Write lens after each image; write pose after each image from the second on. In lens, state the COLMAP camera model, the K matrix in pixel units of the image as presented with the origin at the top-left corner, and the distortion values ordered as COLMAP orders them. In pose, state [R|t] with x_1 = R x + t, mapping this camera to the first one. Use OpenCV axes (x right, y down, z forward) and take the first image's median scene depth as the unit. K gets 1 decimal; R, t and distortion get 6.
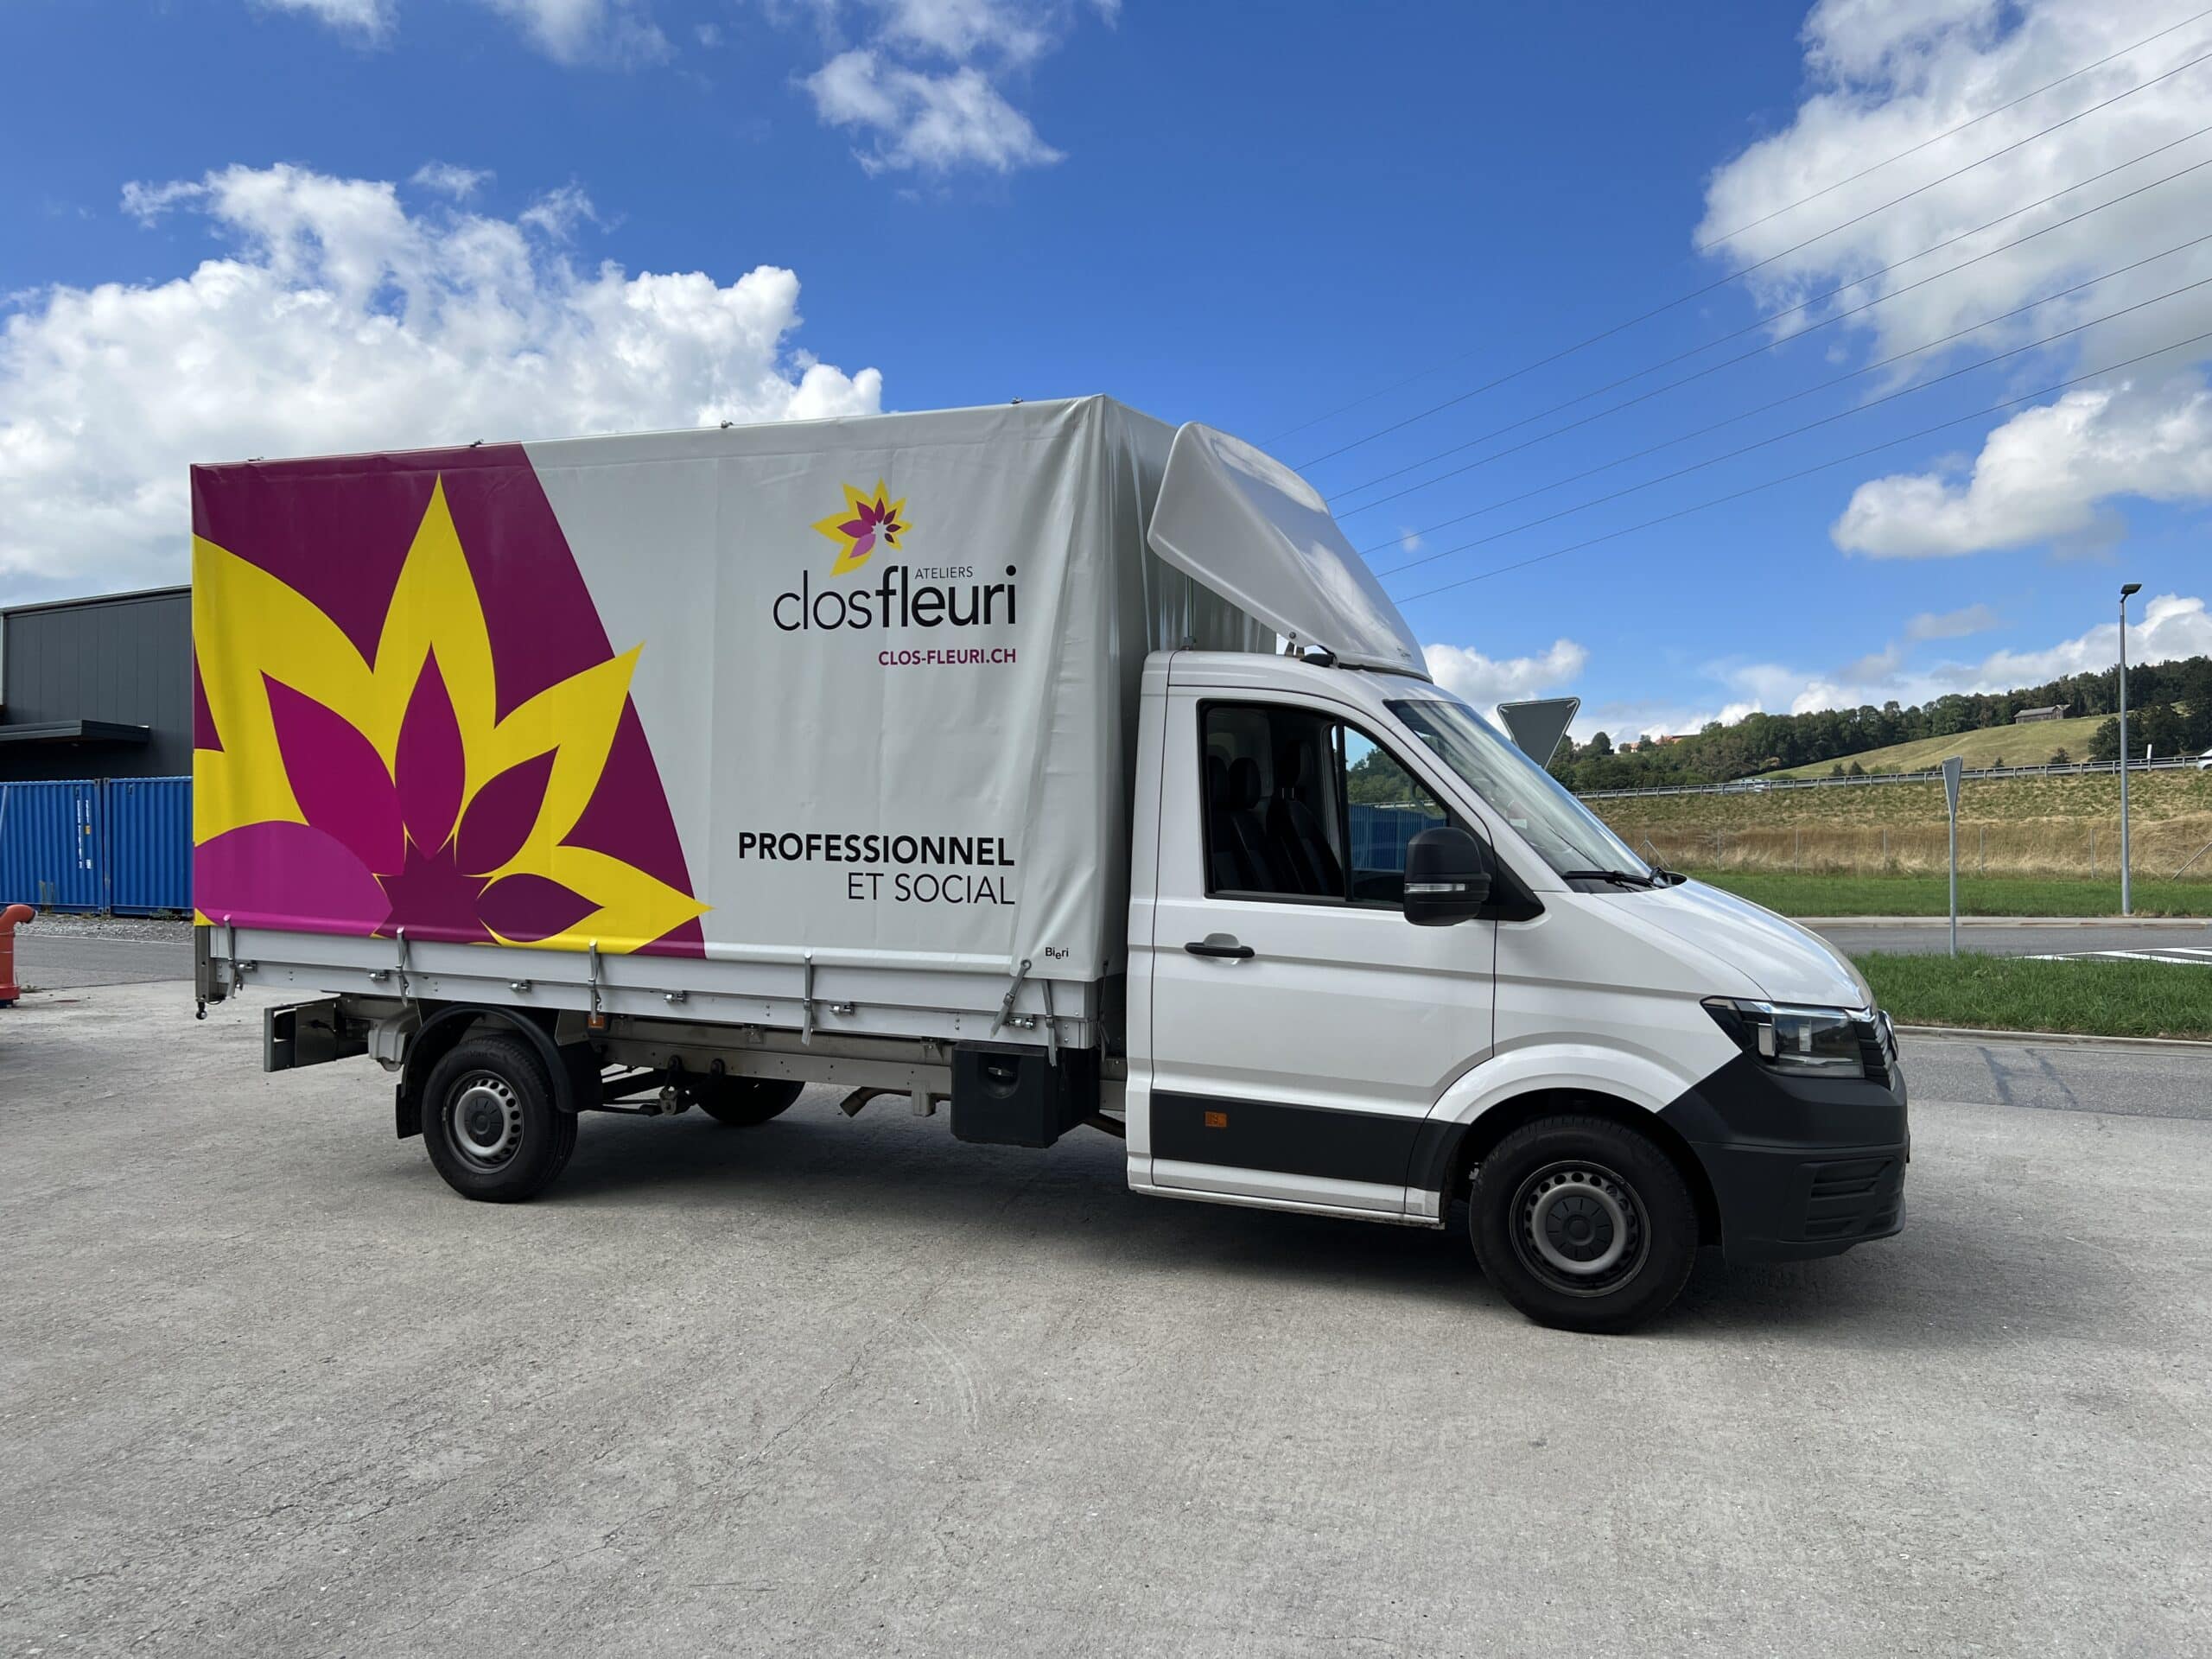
lens RADIAL K [[1684.5, 0, 1131.3], [0, 1684.5, 834.4], [0, 0, 1]] dist [0.034225, -0.001122]
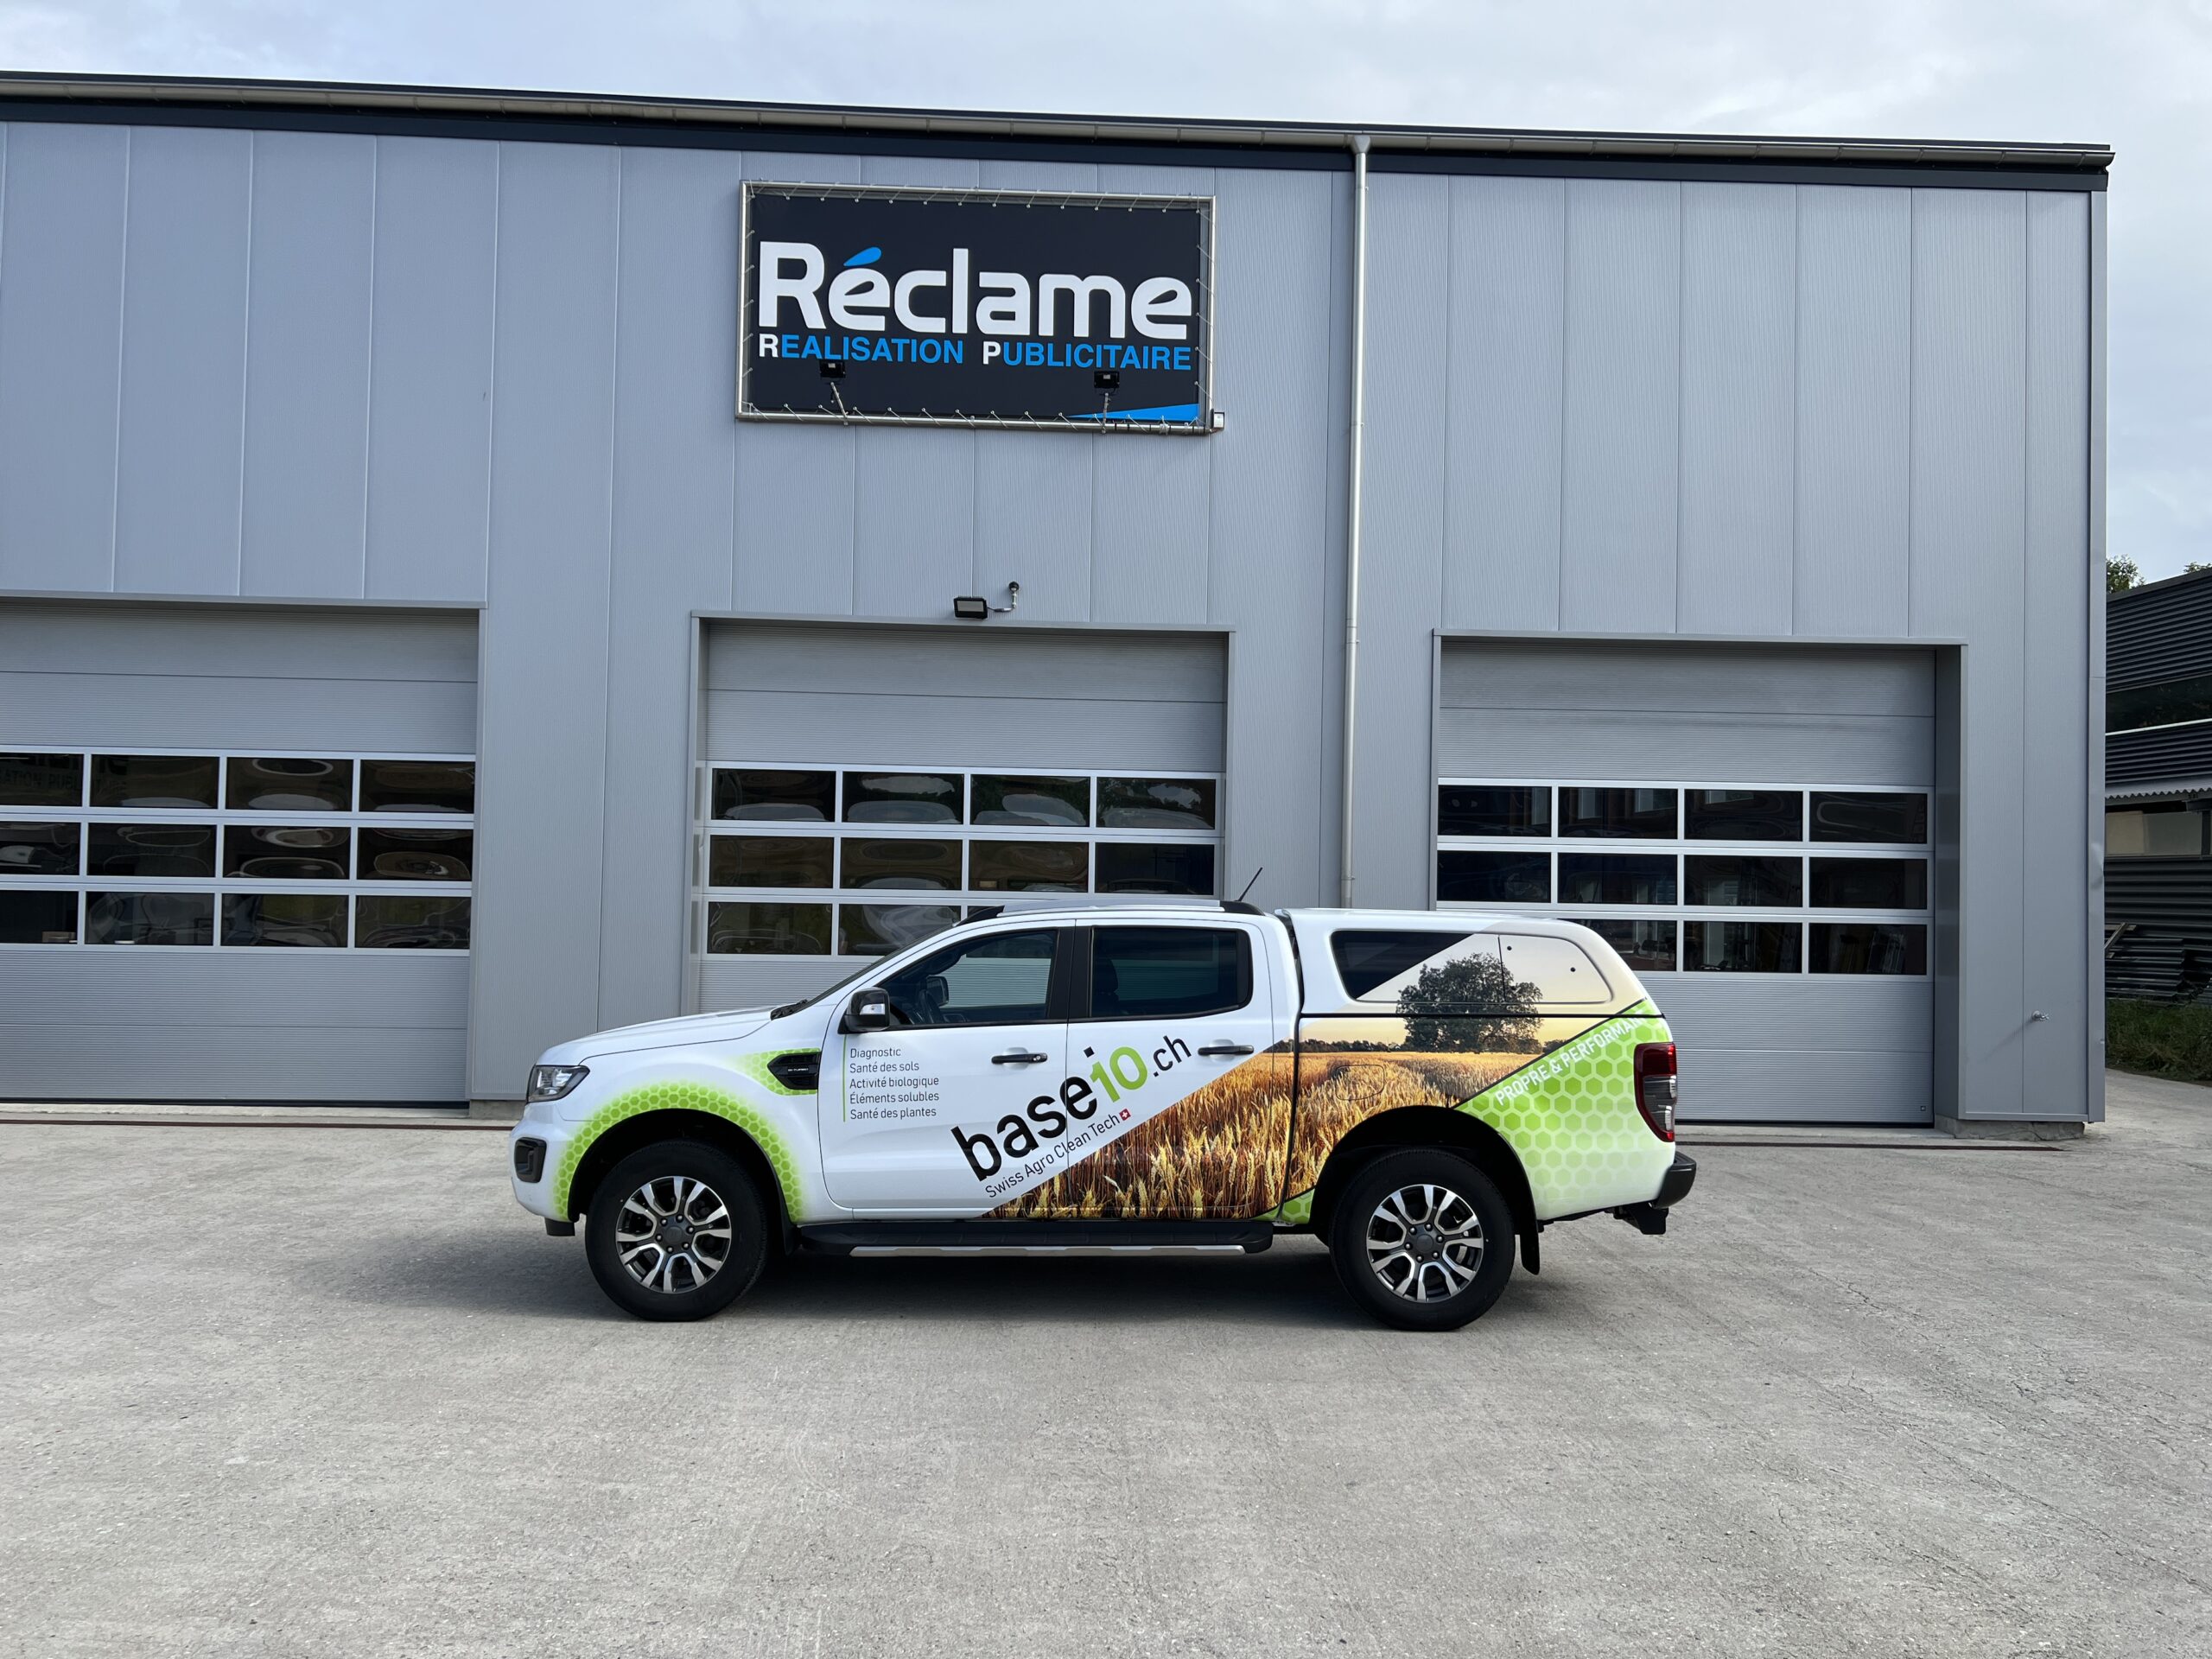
lens RADIAL K [[1650.0, 0, 1111.7], [0, 1650.0, 841.9], [0, 0, 1]] dist [0.053545, -0.056062]
pose [[-0.965496, -0.022812, -0.259416, 0.669490], [-0.010700, 0.998790, -0.048009, -0.018448], [0.260197, -0.043577, -0.964572, 1.975993]]
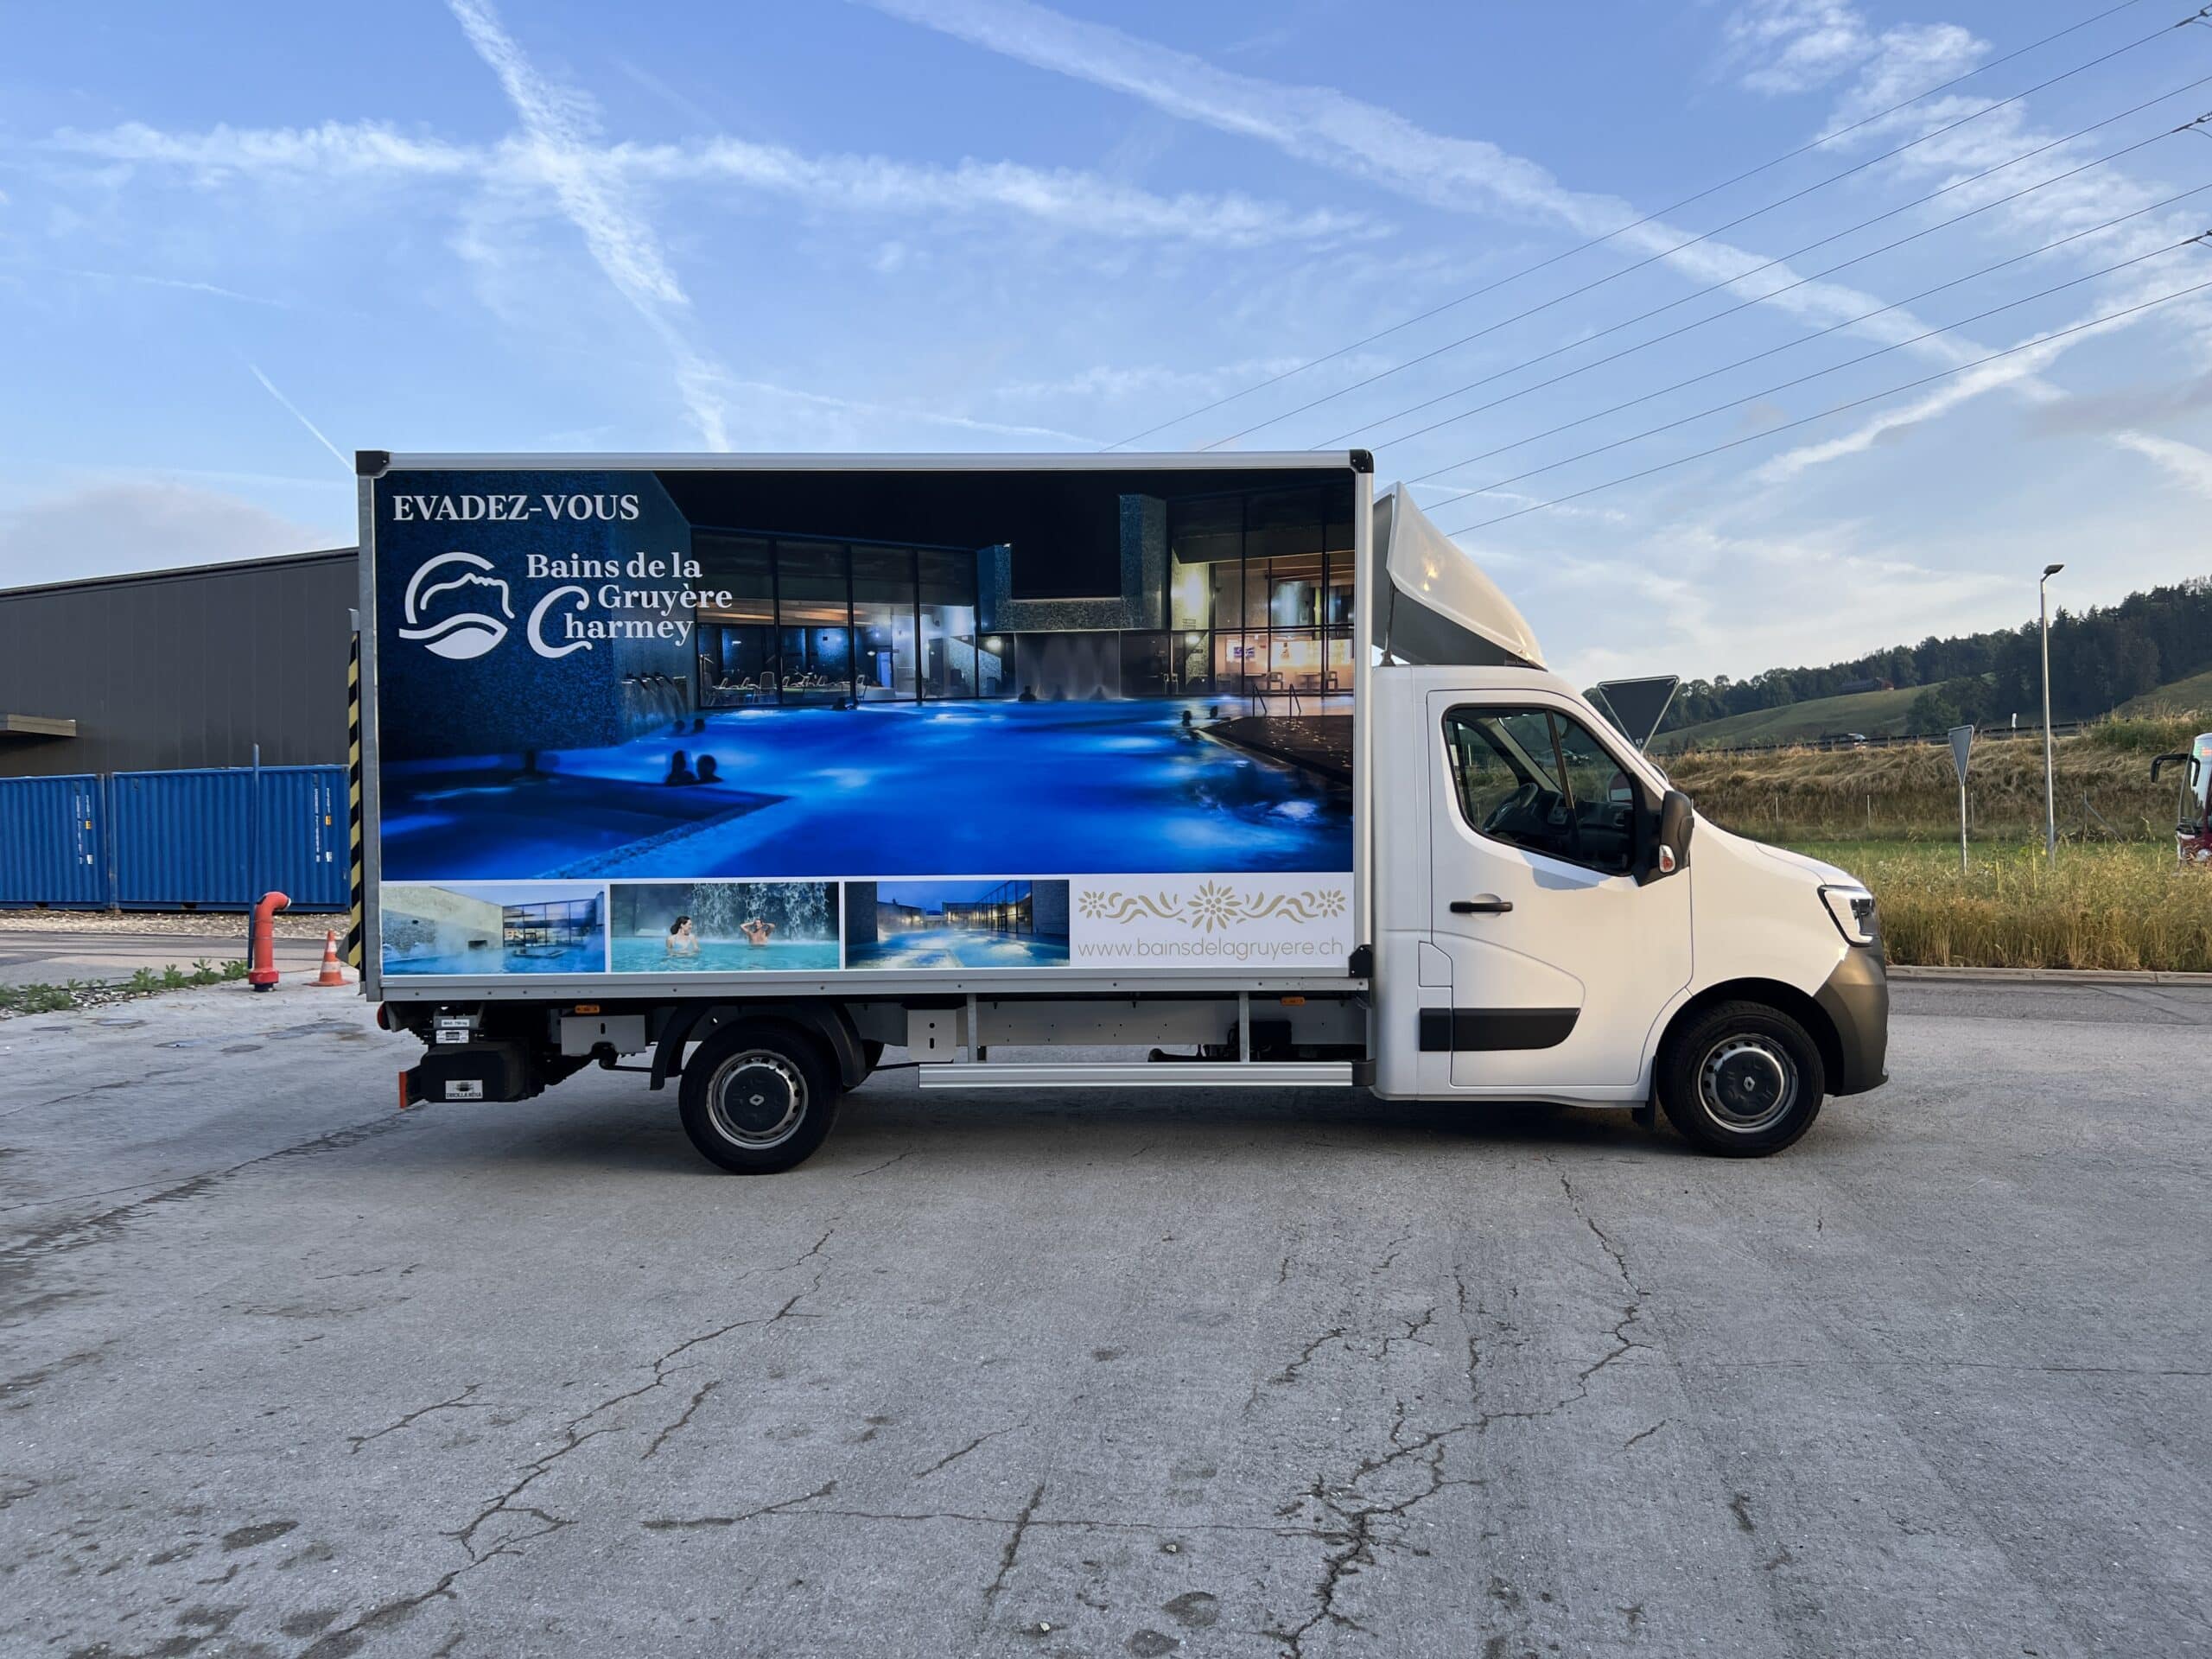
lens RADIAL K [[1684.5, 0, 1131.3], [0, 1684.5, 834.4], [0, 0, 1]] dist [0.034225, -0.001122]
pose [[0.995905, -0.018488, 0.088492, -0.649936], [0.017475, 0.999773, 0.012211, 0.009164], [-0.088698, -0.010614, 0.996002, -0.193757]]
